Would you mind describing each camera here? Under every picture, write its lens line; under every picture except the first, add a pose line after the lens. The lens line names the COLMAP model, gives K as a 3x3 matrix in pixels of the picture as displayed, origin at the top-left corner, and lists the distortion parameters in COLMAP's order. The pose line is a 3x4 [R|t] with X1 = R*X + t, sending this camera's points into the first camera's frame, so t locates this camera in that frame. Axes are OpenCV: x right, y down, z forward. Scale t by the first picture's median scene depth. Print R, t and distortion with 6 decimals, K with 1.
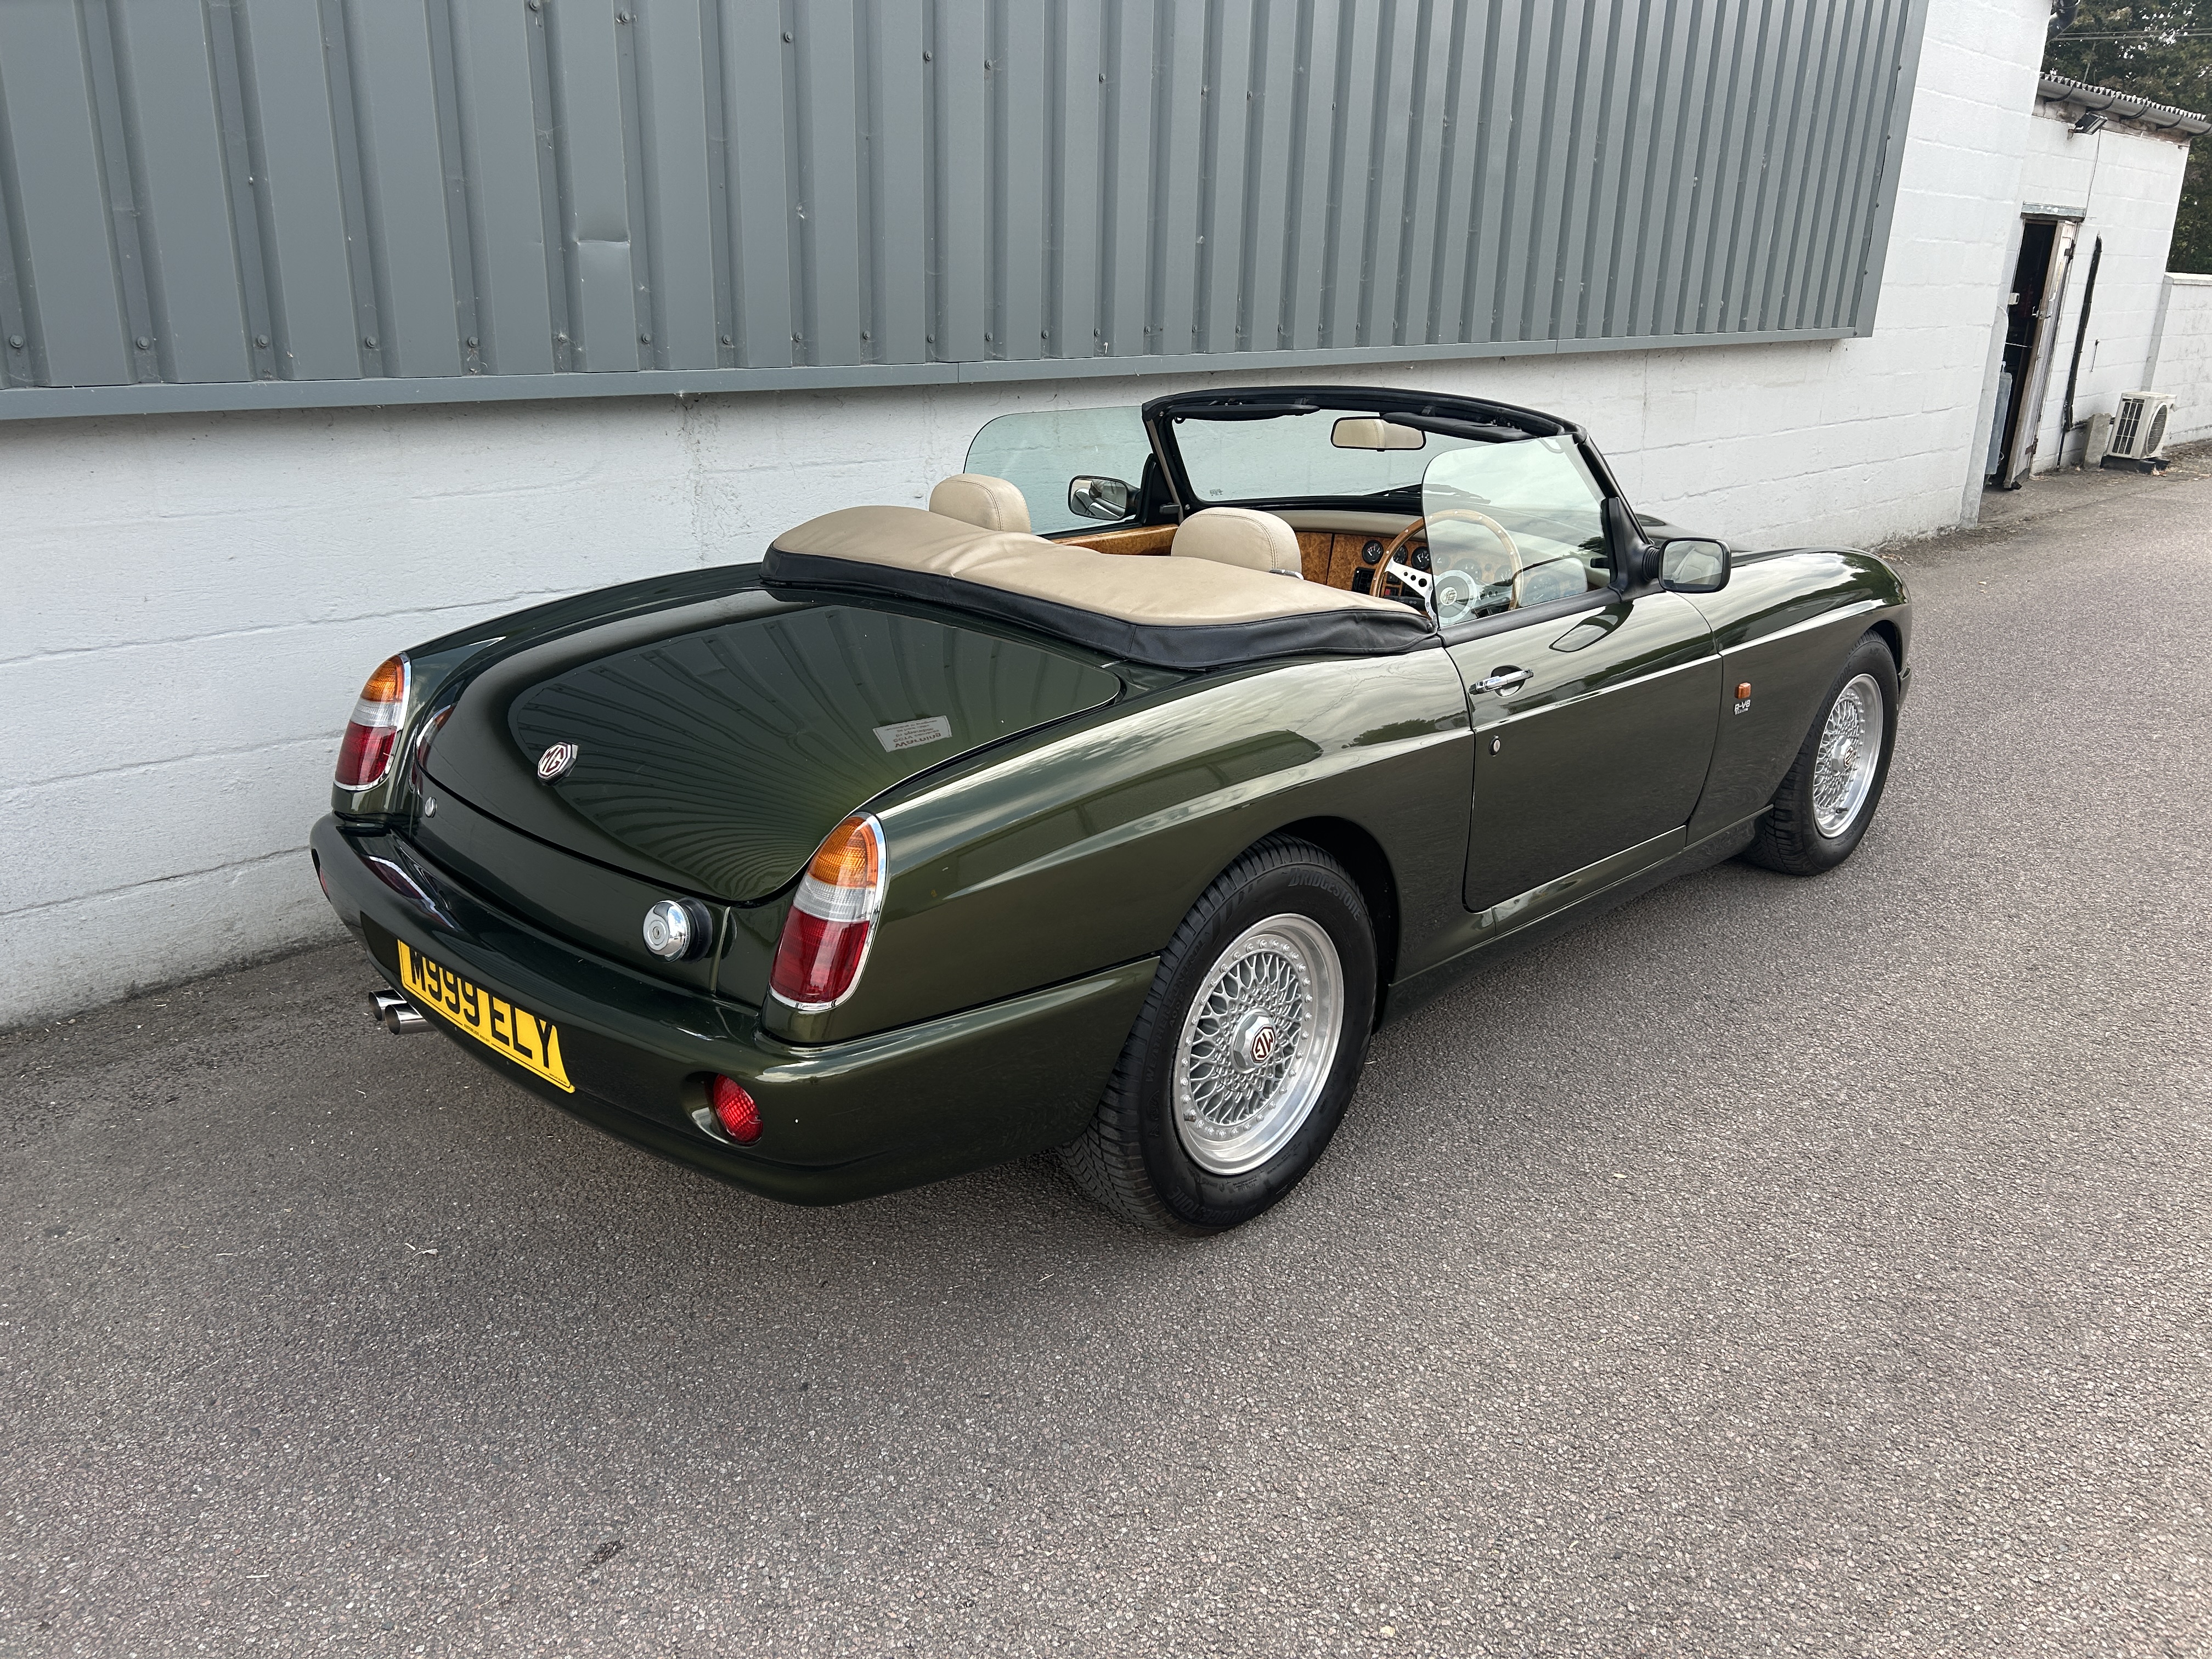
lens RADIAL K [[1705.4, 0, 1129.0], [0, 1705.4, 808.9], [0, 0, 1]] dist [0.054200, -0.055917]
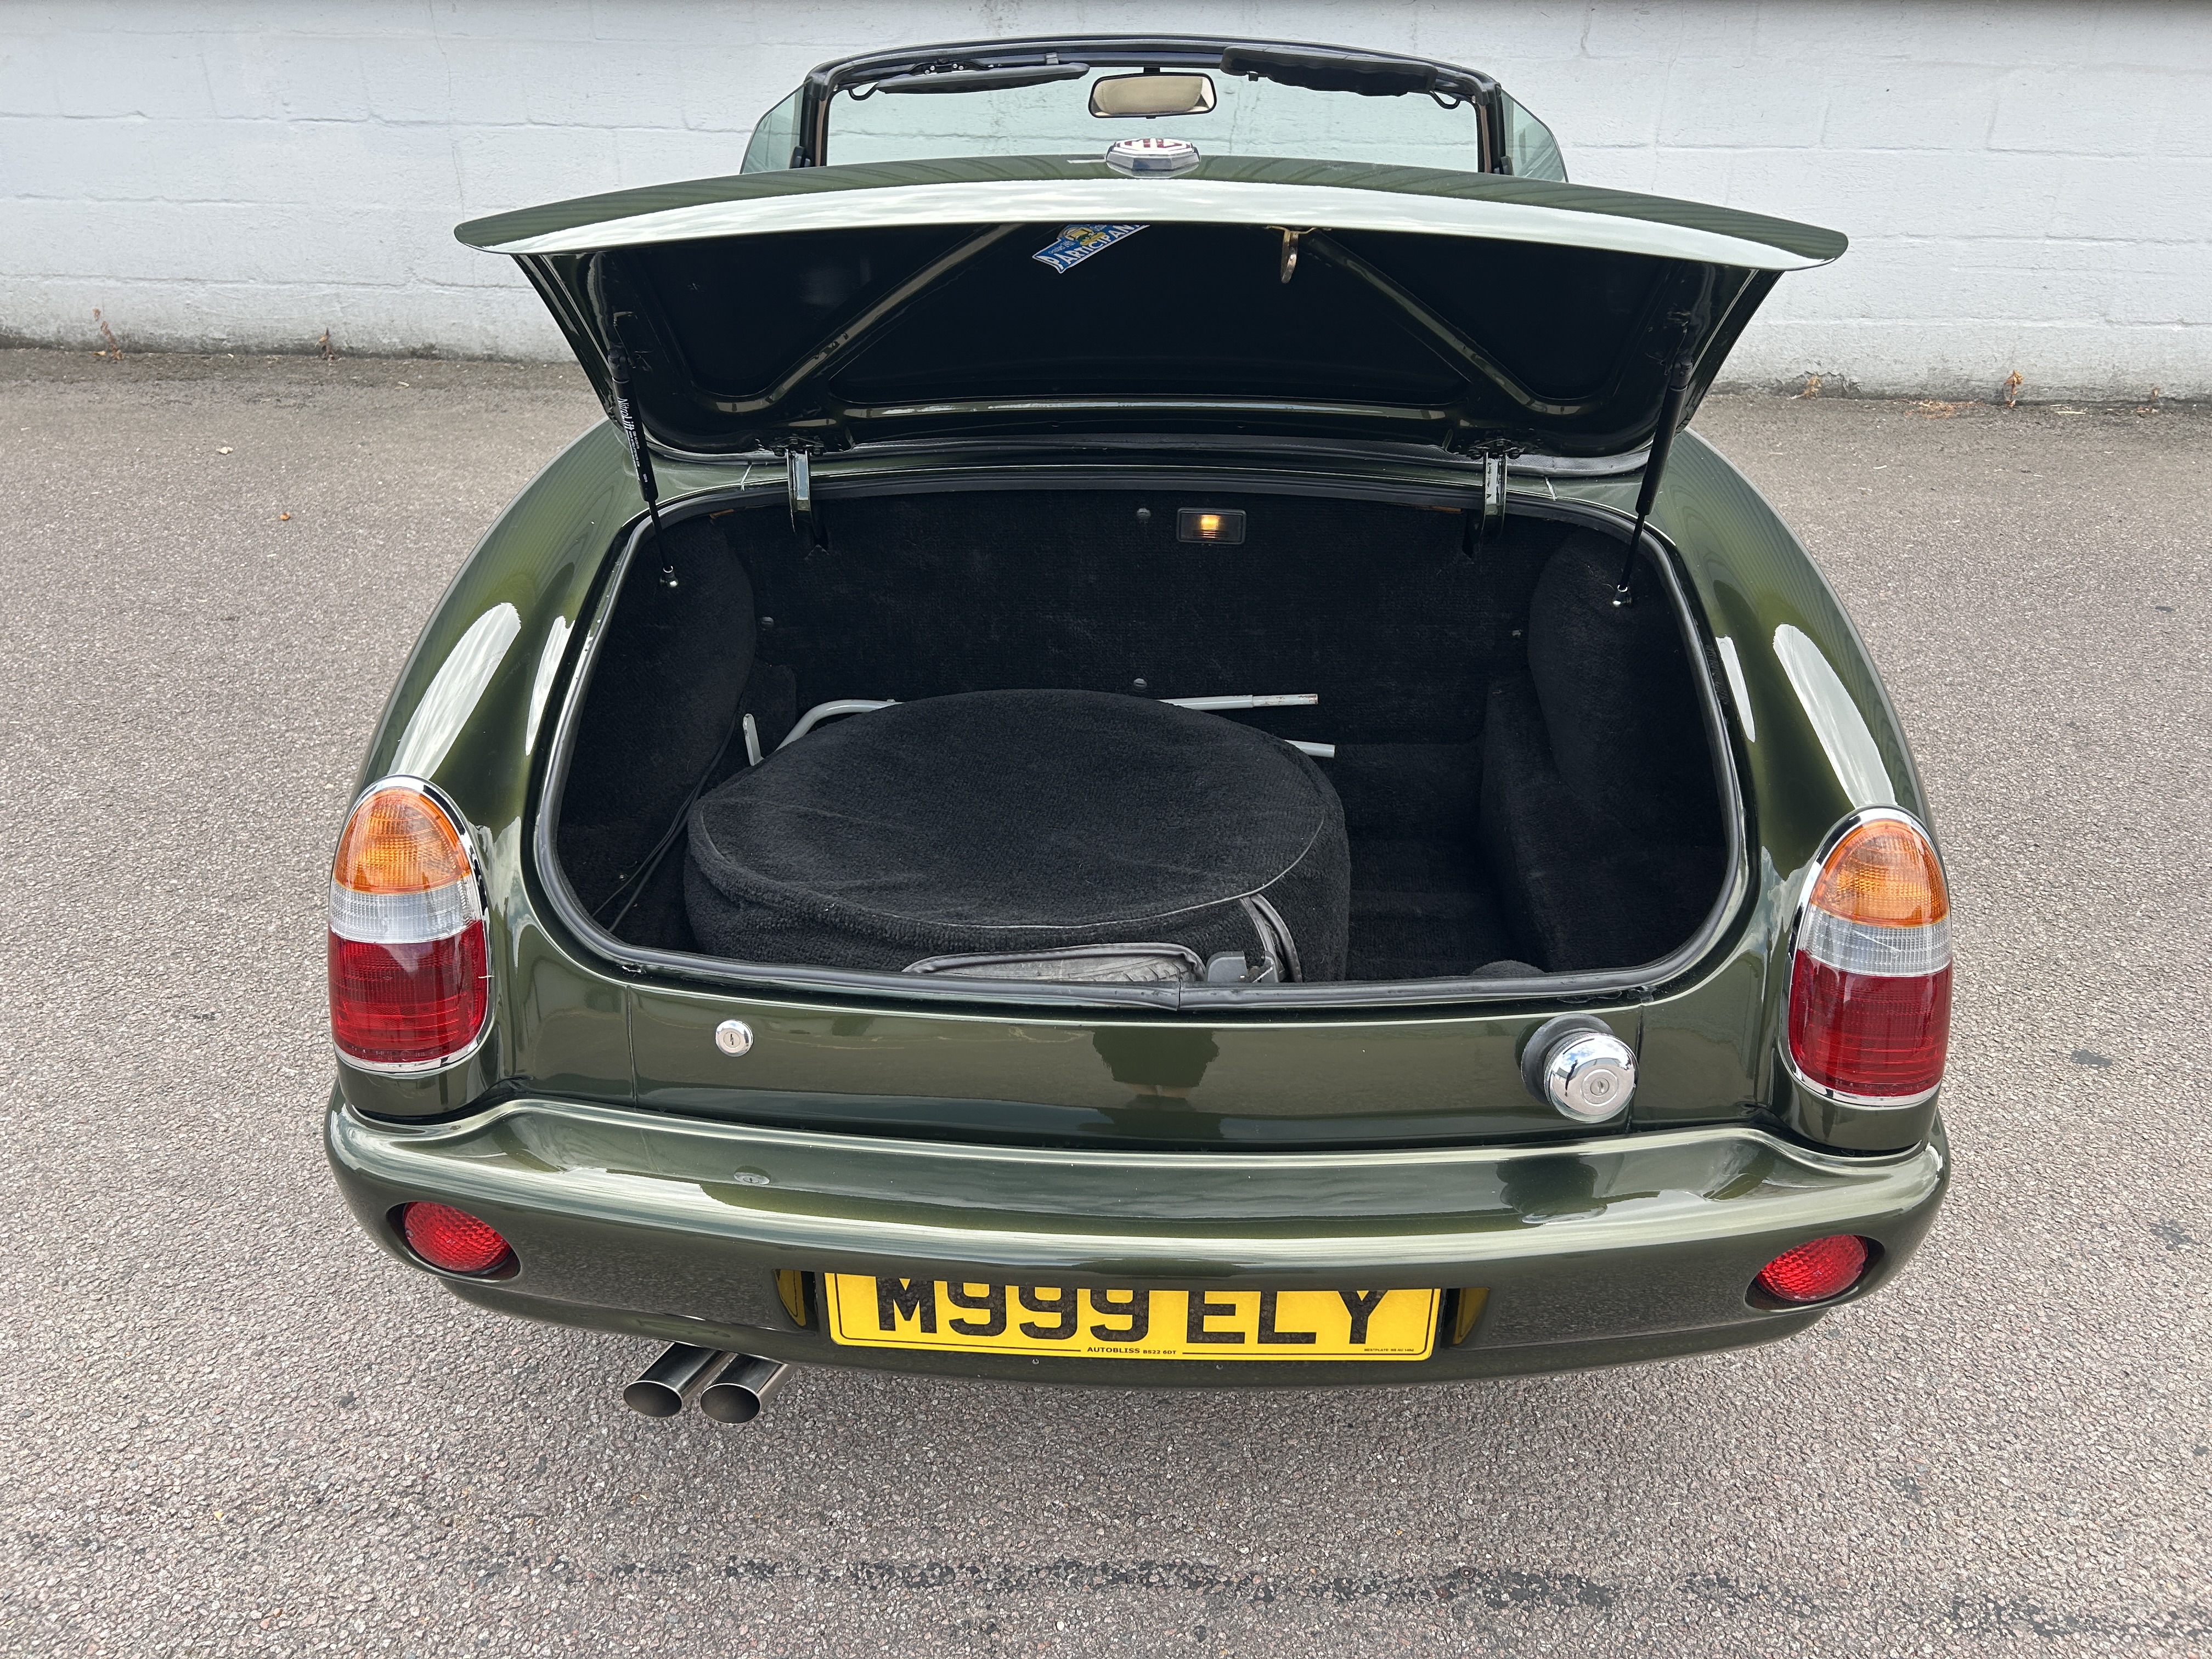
lens RADIAL K [[1664.2, 0, 1110.5], [0, 1664.2, 844.8], [0, 0, 1]] dist [0.082439, -0.095291]
pose [[0.647043, 0.377017, -0.662717, 0.801616], [-0.228856, 0.925146, 0.302868, -0.053644], [0.727297, -0.044302, 0.684892, 0.217244]]
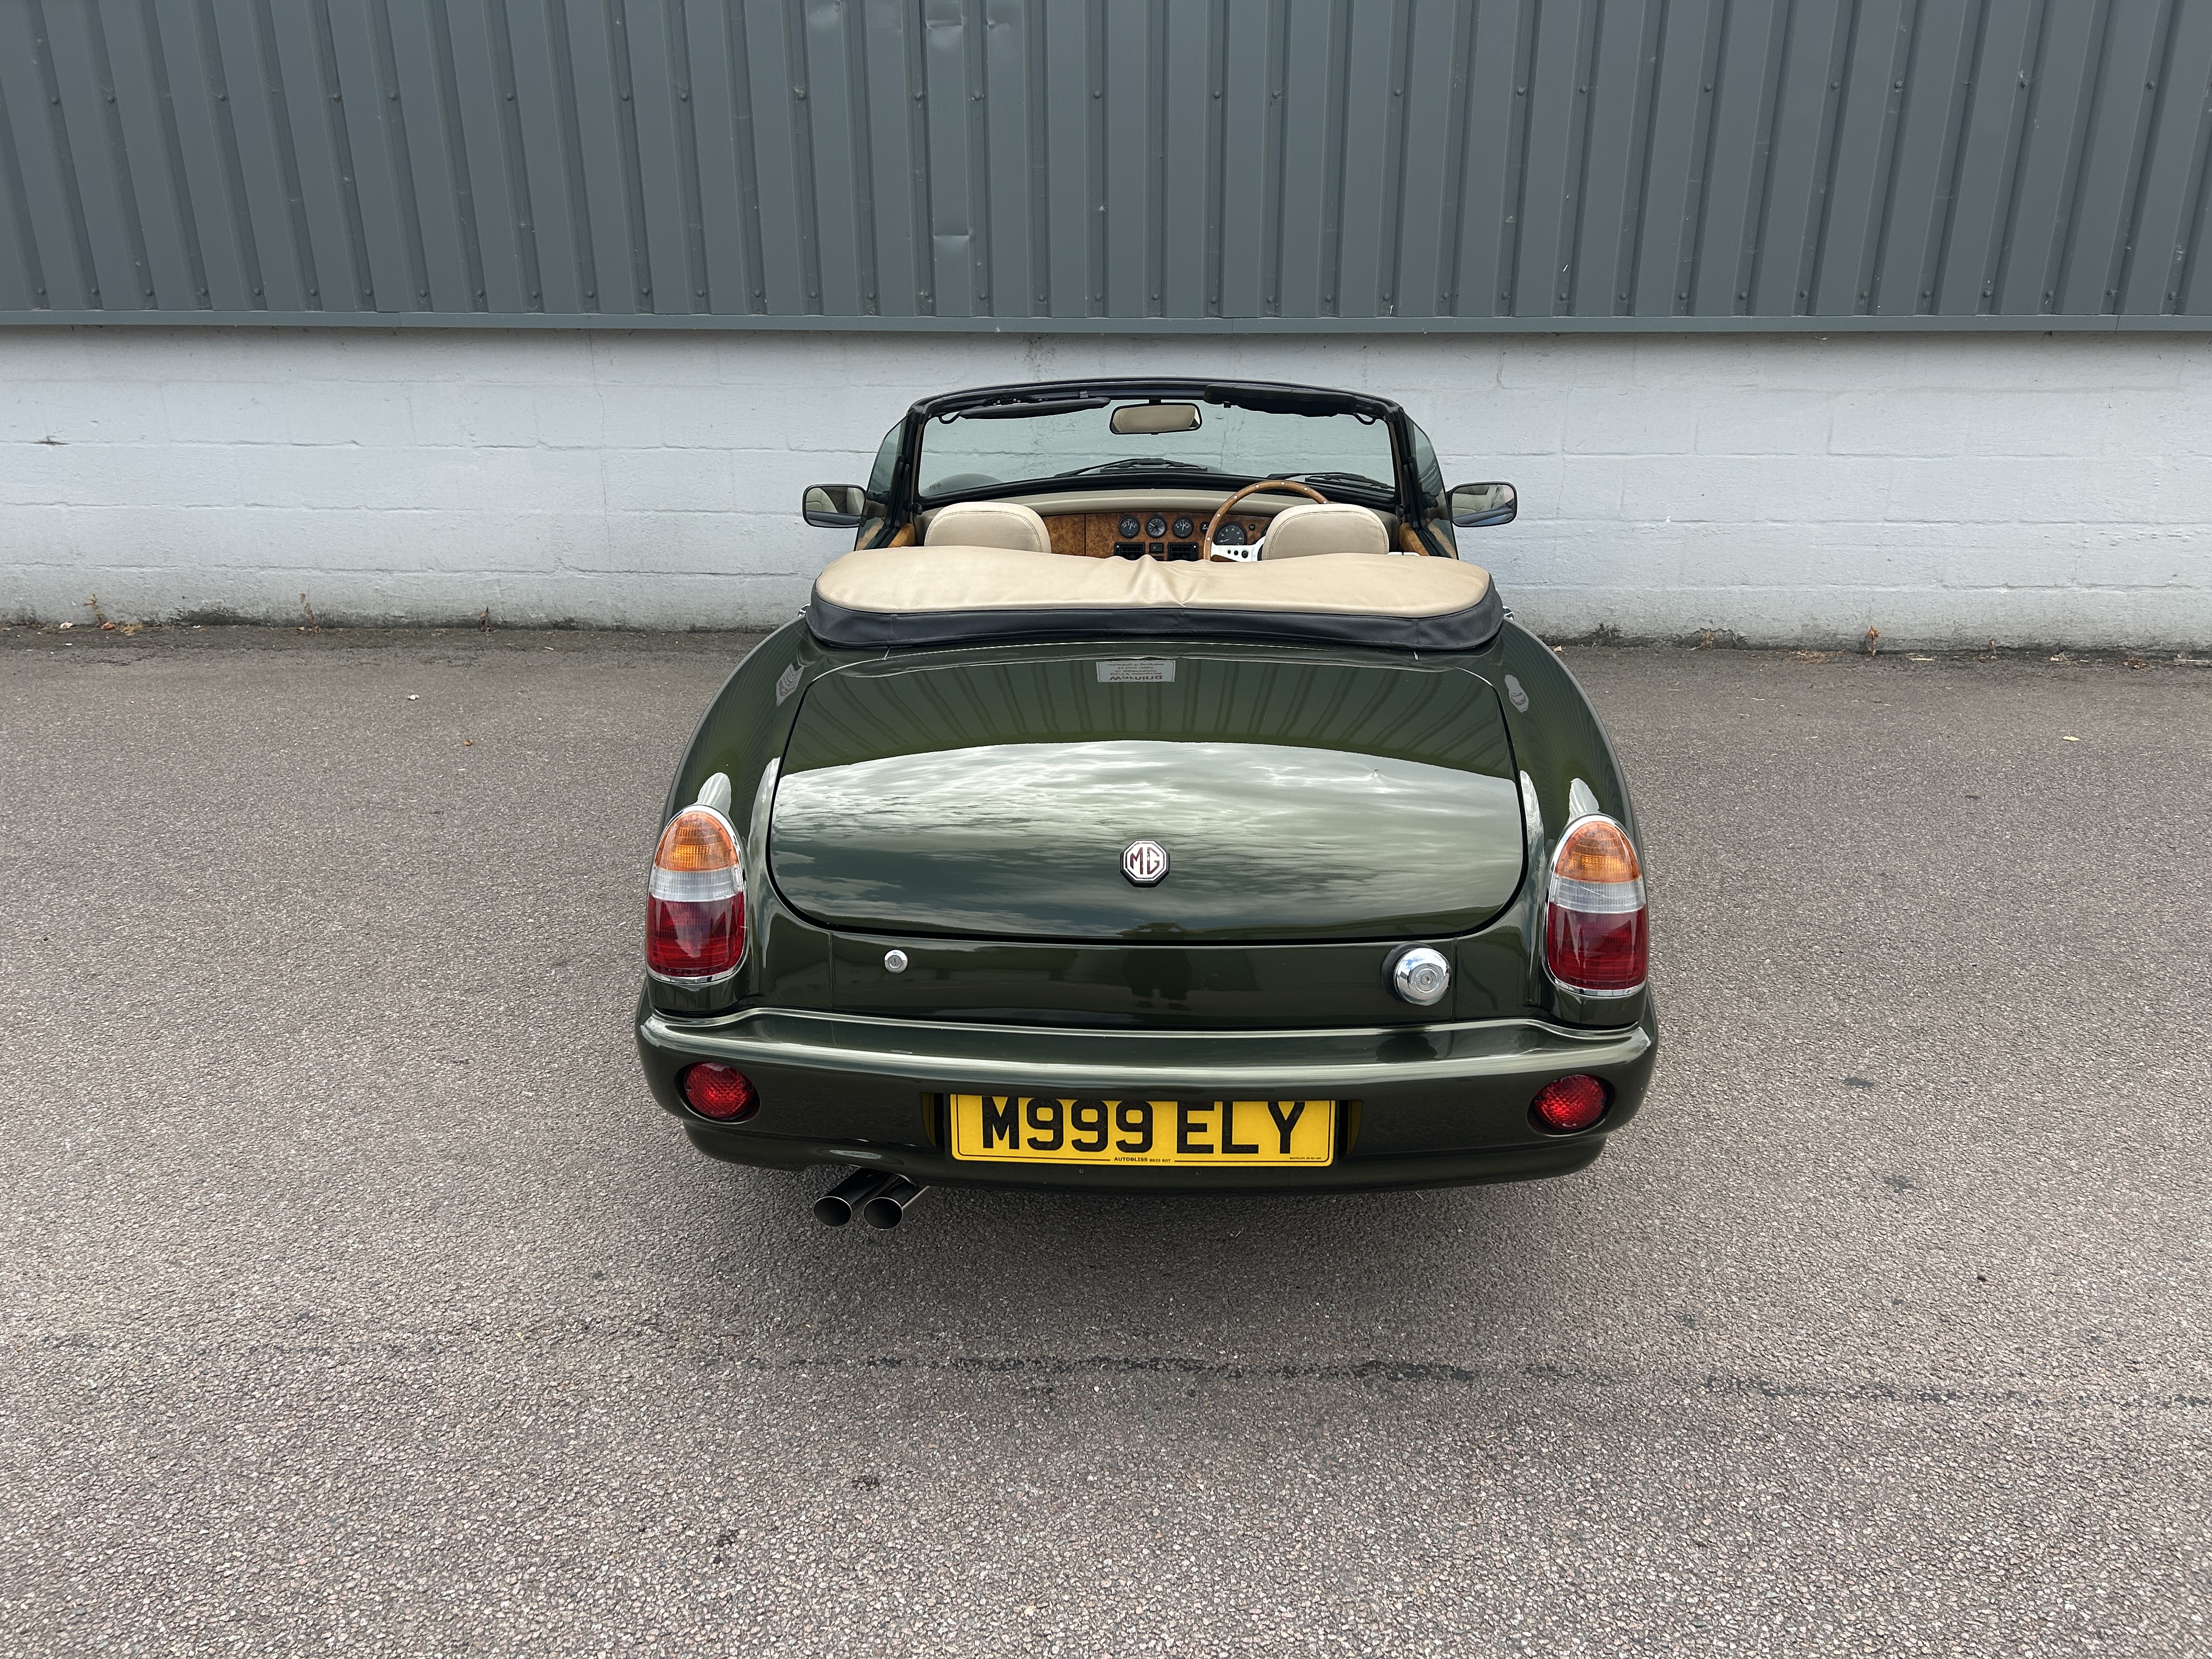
lens RADIAL K [[1685.7, 0, 1106.0], [0, 1685.7, 829.5], [0, 0, 1]] dist [0.038580, -0.033183]
pose [[0.638464, 0.245249, -0.729532, 0.989658], [-0.220009, 0.966477, 0.132358, -0.025700], [0.737536, 0.075998, 0.671017, 0.060644]]
